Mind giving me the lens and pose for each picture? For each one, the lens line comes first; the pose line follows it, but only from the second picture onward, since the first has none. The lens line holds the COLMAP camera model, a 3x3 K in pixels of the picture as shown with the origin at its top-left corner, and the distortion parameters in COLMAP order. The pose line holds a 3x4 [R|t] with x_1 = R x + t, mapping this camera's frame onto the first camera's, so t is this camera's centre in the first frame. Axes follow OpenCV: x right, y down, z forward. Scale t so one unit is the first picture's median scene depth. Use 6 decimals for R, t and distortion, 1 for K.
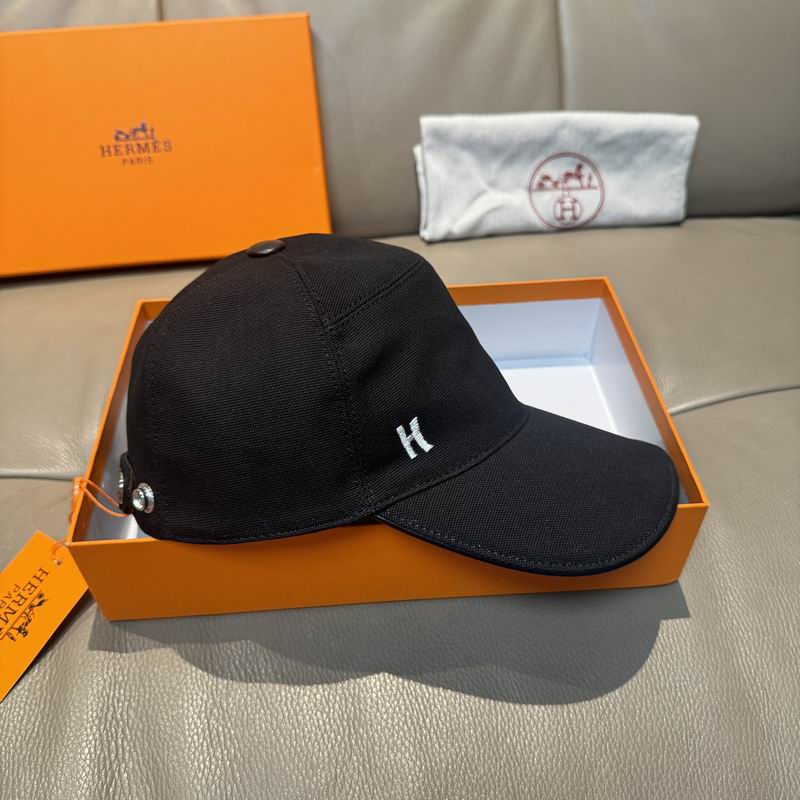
lens RADIAL K [[714.1, 0, 400.0], [0, 714.1, 400.0], [0, 0, 1]] dist [-0.049513, -0.013563]
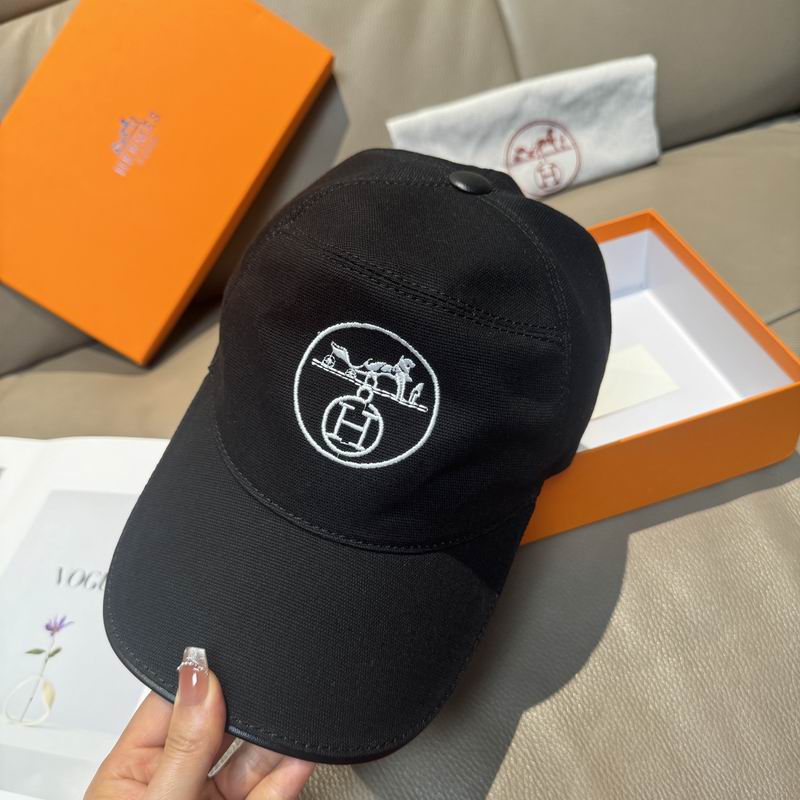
lens RADIAL K [[714.1, 0, 400.0], [0, 714.1, 400.0], [0, 0, 1]] dist [-0.049513, -0.013563]
pose [[0.969422, -0.245275, 0.007776, -0.066192], [0.244645, 0.968441, 0.047653, -0.069059], [-0.019219, -0.044294, 0.998834, -0.027116]]
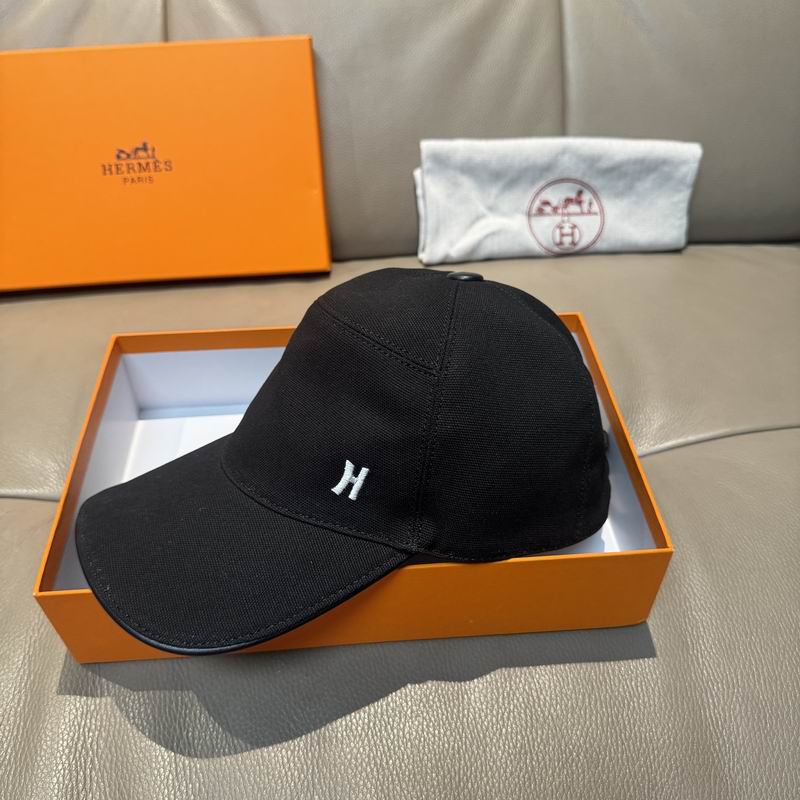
lens RADIAL K [[714.1, 0, 400.0], [0, 714.1, 400.0], [0, 0, 1]] dist [-0.049513, -0.013563]
pose [[0.999395, 0.026434, -0.022602, 0.036631], [-0.026382, 0.999648, 0.002628, -0.039918], [0.022663, -0.002030, 0.999741, -0.002688]]
